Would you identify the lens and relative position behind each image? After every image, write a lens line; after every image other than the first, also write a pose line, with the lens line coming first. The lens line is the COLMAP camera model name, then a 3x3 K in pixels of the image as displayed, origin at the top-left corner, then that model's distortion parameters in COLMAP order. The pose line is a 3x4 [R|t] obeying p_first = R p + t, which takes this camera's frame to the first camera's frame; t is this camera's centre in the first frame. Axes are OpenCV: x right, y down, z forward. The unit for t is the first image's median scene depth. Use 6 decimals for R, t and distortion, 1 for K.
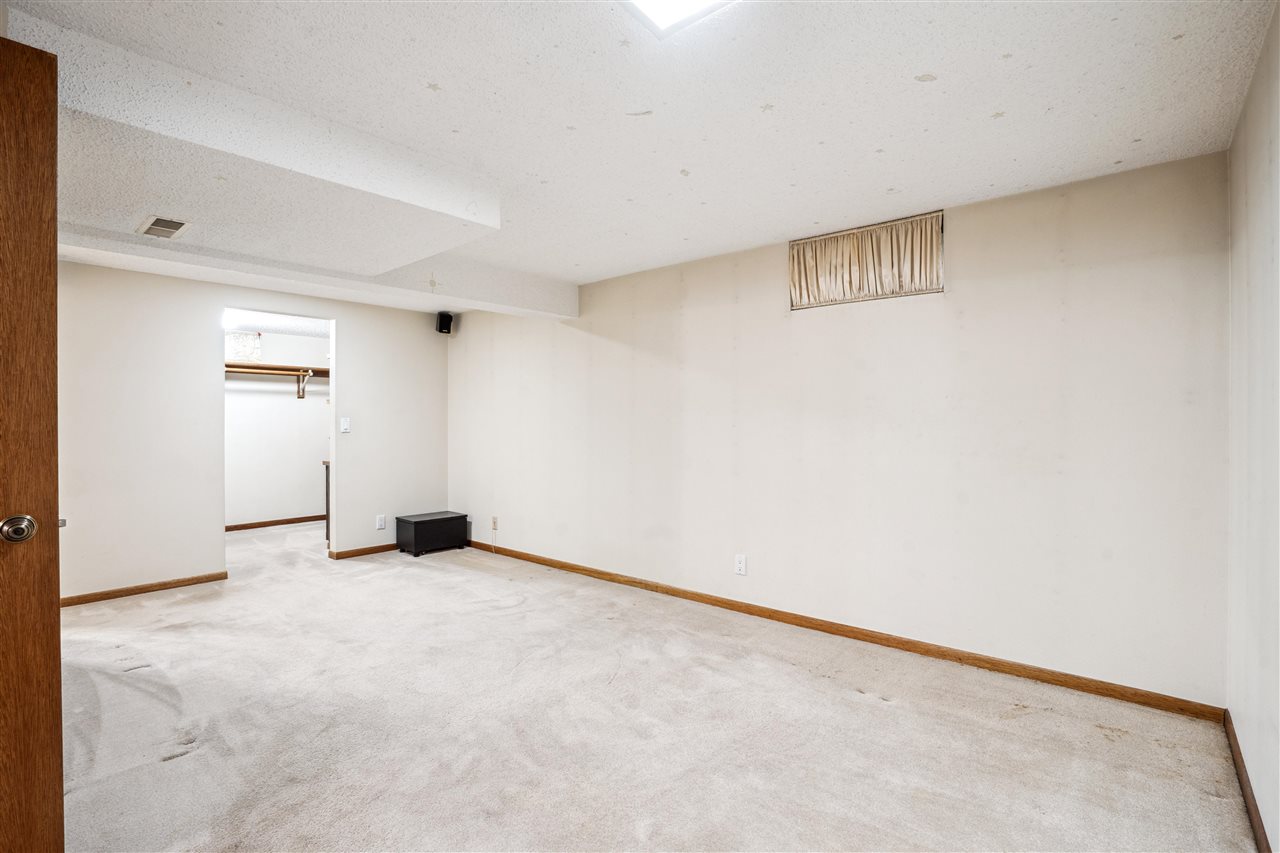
lens RADIAL K [[604.7, 0, 635.4], [0, 604.7, 424.6], [0, 0, 1]] dist [-0.017073, 0.003612]
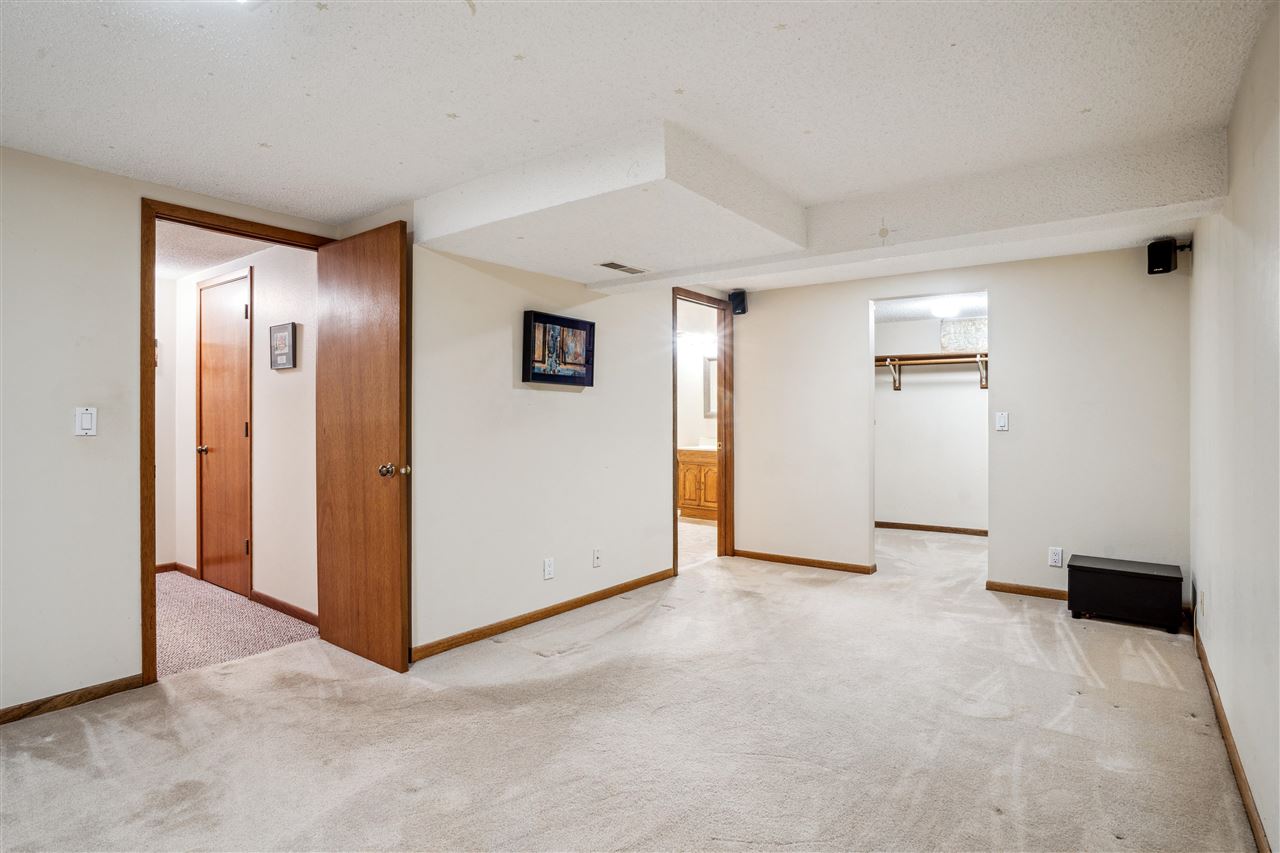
lens RADIAL K [[676.8, 0, 636.7], [0, 676.8, 417.5], [0, 0, 1]] dist [-0.044773, -0.000998]
pose [[0.061533, 0.009093, -0.998064, 0.459372], [-0.005888, 0.999944, 0.008747, -0.011464], [0.998088, 0.005338, 0.061583, 0.623336]]
